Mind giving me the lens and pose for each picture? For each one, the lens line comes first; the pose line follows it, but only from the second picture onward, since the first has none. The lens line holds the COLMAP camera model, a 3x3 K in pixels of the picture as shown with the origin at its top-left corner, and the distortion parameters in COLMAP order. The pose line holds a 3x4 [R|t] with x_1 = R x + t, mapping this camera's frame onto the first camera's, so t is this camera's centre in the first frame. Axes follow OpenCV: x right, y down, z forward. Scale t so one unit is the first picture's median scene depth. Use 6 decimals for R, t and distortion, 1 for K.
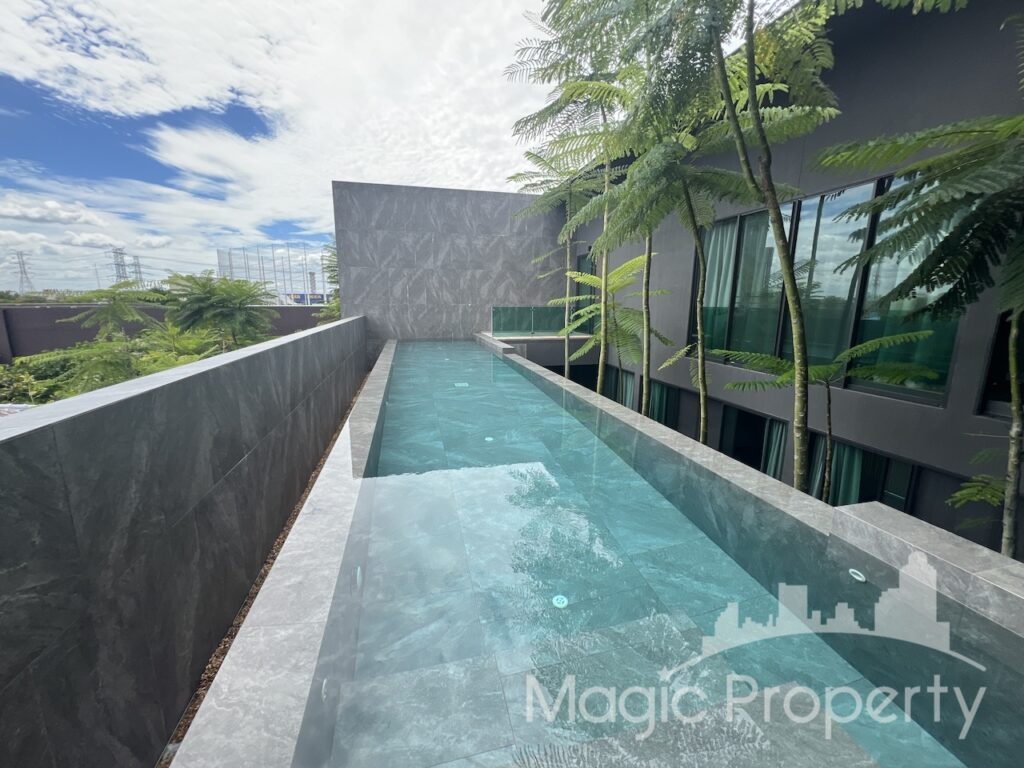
lens RADIAL K [[412.7, 0, 511.3], [0, 412.7, 383.7], [0, 0, 1]] dist [-0.002866, -0.000119]
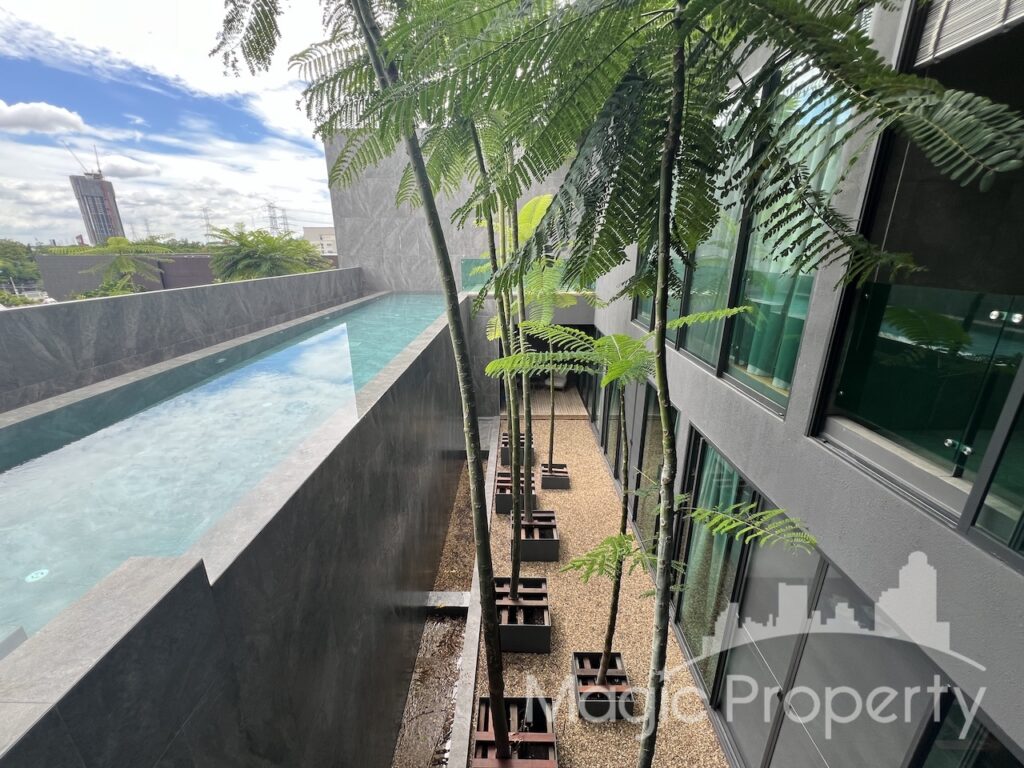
lens RADIAL K [[412.7, 0, 513.1], [0, 412.7, 384.5], [0, 0, 1]] dist [-0.002866, -0.000119]
pose [[0.967692, 0.073949, -0.241049, 0.273181], [-0.044193, 0.990969, 0.126597, -0.022963], [0.248234, -0.111854, 0.962221, 0.078560]]
